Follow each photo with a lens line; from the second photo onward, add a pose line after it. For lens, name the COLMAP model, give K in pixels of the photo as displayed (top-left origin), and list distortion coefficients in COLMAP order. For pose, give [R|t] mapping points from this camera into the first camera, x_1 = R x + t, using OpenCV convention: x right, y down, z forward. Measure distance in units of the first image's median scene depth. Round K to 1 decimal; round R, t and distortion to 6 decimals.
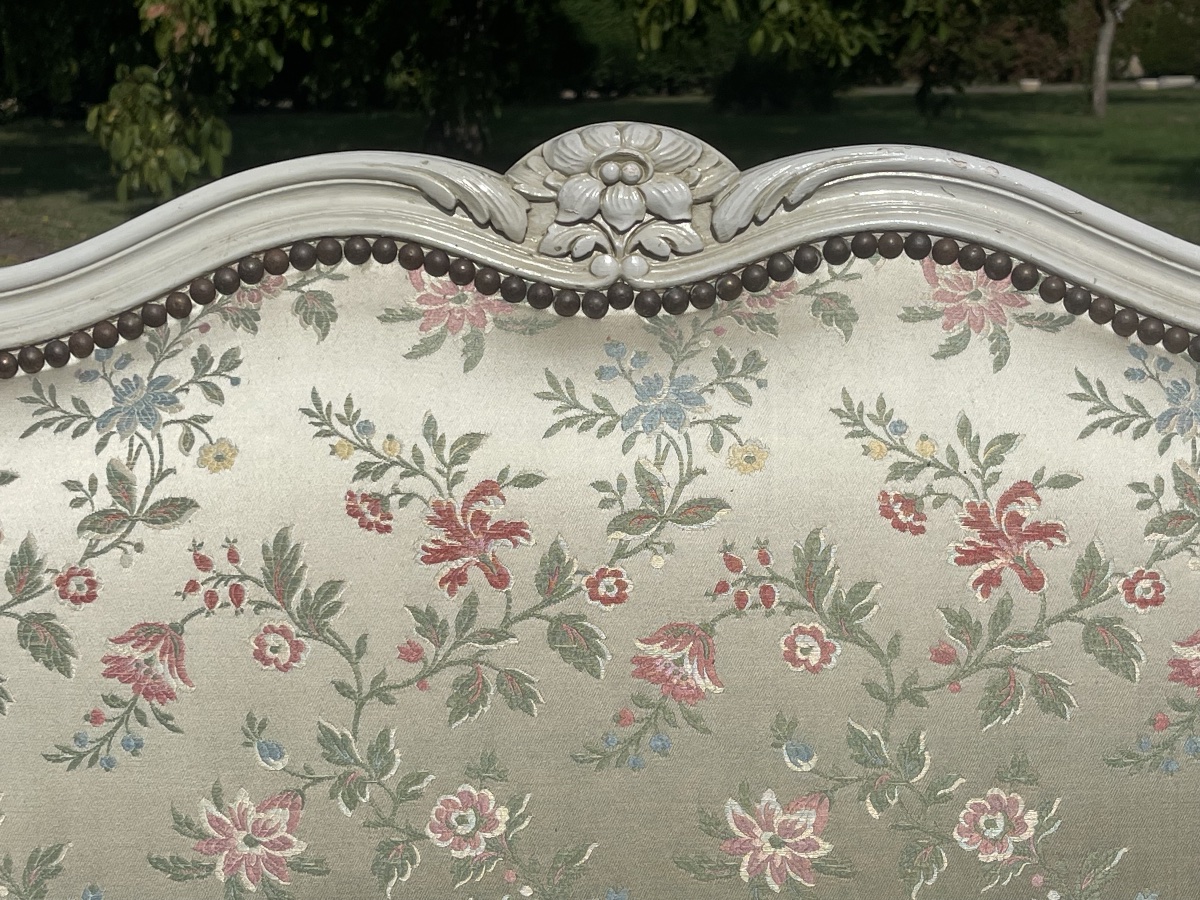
lens RADIAL K [[2582.0, 0, 600.0], [0, 2582.0, 450.0], [0, 0, 1]] dist [-0.006227, 0.482354]
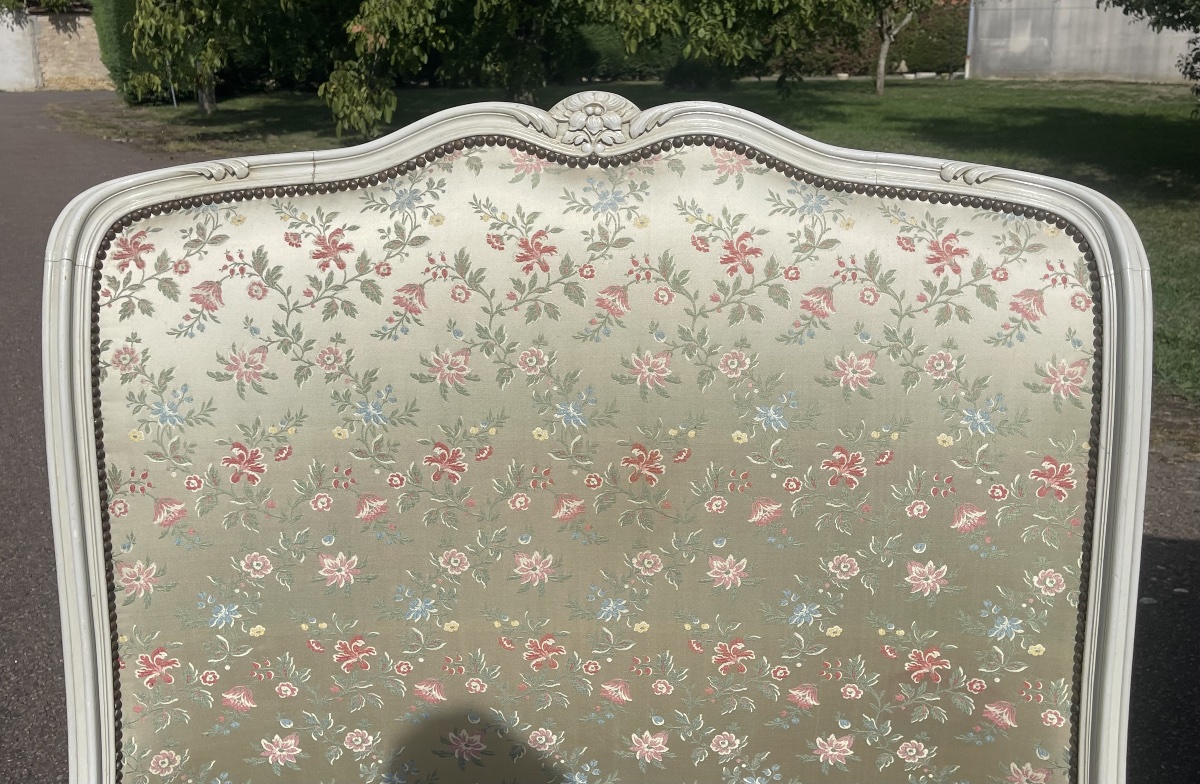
lens RADIAL K [[1458.3, 0, 600.0], [0, 1458.3, 392.0], [0, 0, 1]] dist [0.005722, 0.197016]
pose [[0.999961, 0.008827, 0.000195, 0.016659], [-0.008817, 0.997220, 0.073992, 0.064306], [0.000459, -0.073991, 0.997259, -0.470414]]
